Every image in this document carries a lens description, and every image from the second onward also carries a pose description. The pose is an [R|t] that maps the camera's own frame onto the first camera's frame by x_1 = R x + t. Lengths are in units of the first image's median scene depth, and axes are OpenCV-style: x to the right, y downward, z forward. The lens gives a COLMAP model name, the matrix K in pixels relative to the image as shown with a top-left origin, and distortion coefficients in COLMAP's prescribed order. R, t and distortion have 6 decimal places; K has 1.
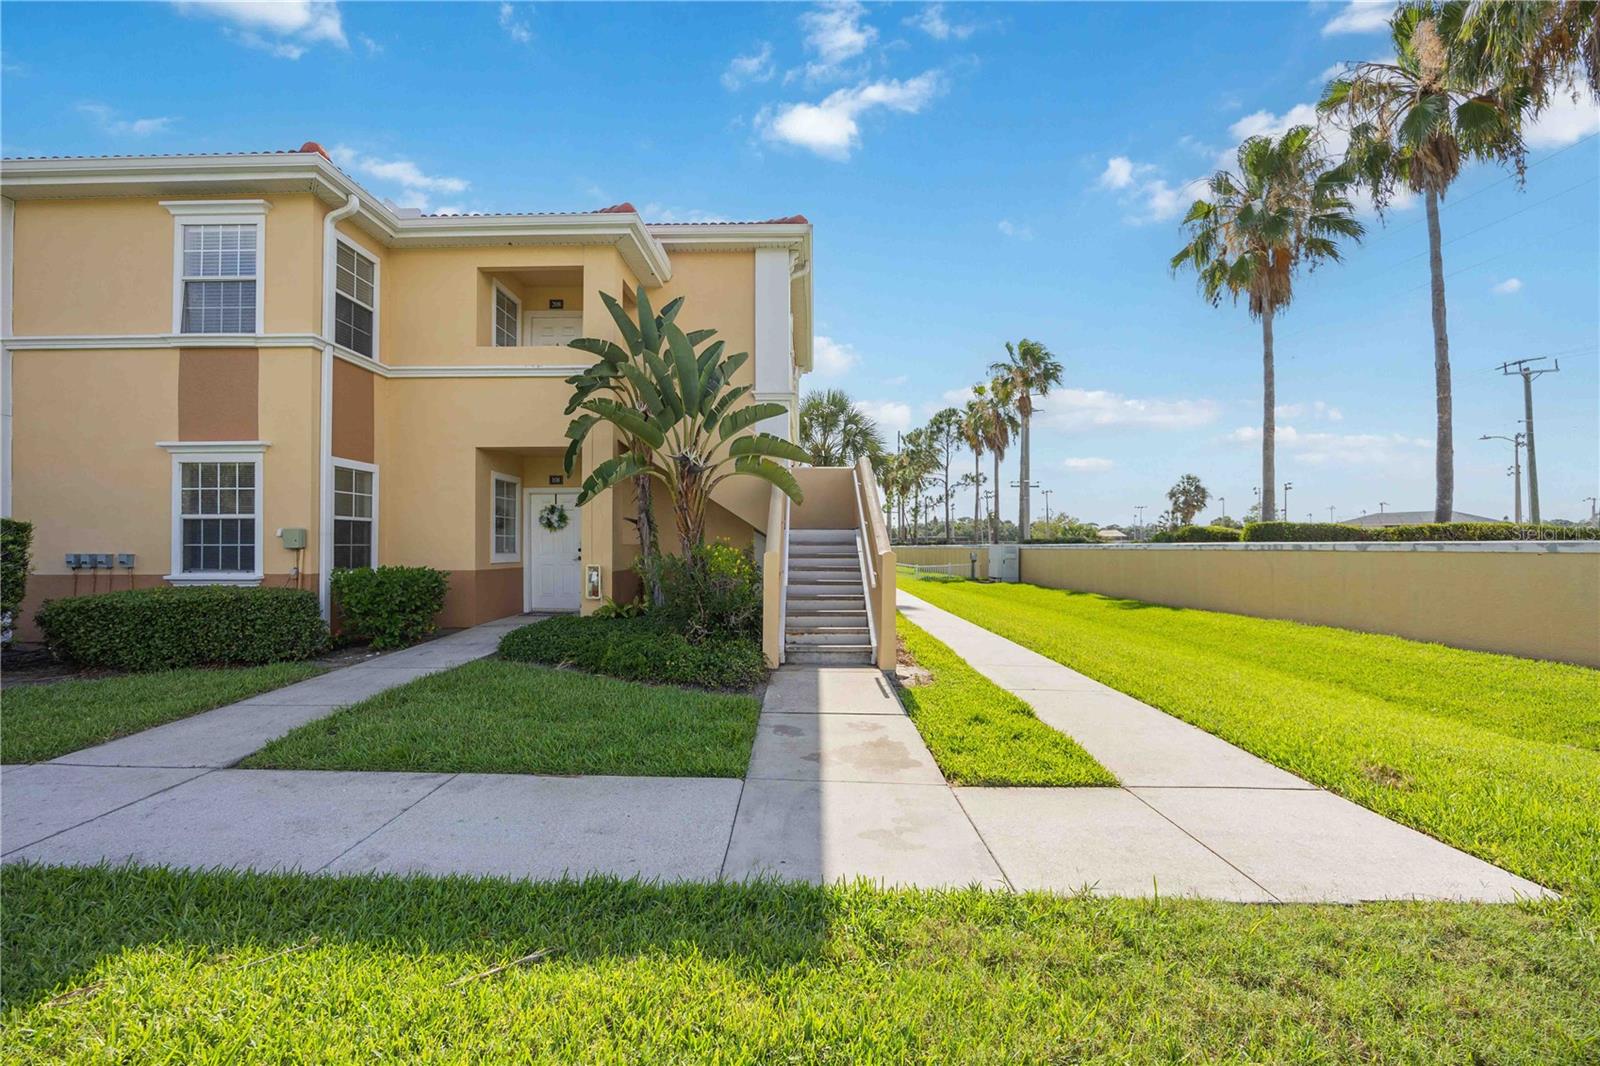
lens RADIAL K [[602.5, 0, 801.5], [0, 602.5, 540.7], [0, 0, 1]] dist [-0.004255, -0.000070]
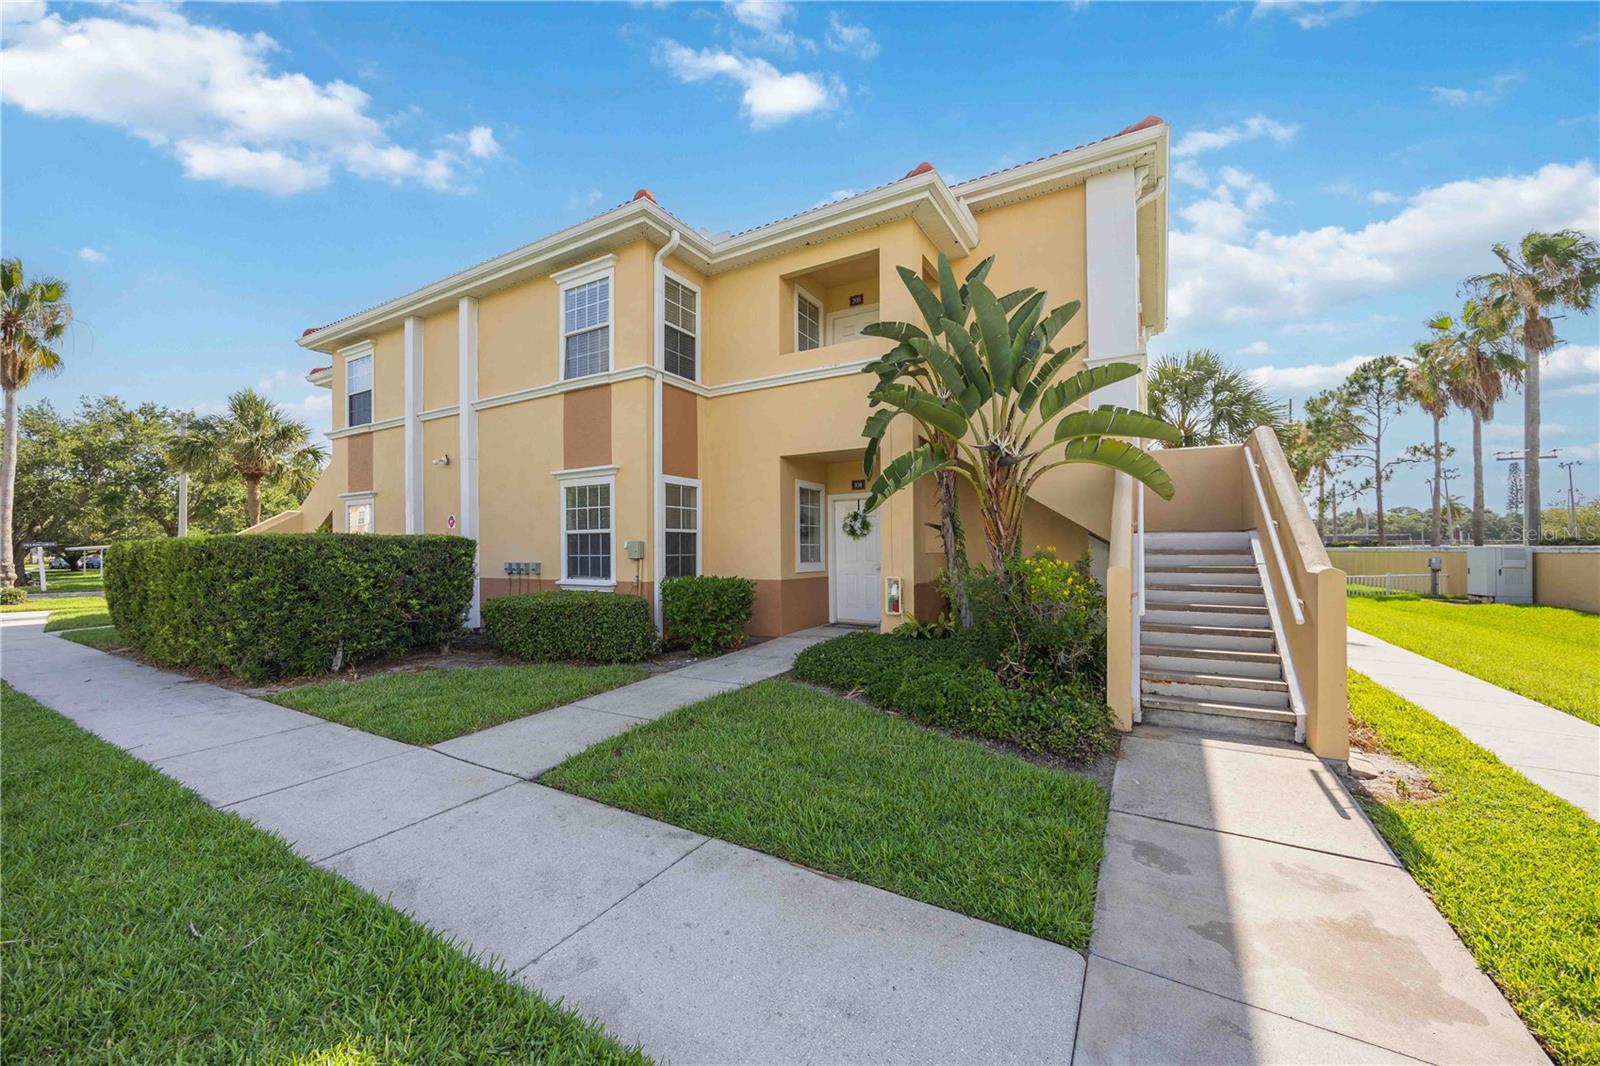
lens RADIAL K [[602.5, 0, 801.5], [0, 602.5, 540.7], [0, 0, 1]] dist [-0.004255, -0.000070]
pose [[0.868507, -0.011107, -0.495552, -0.021226], [0.009325, 0.999938, -0.006068, -0.010938], [0.495588, 0.000649, 0.868557, 0.176285]]
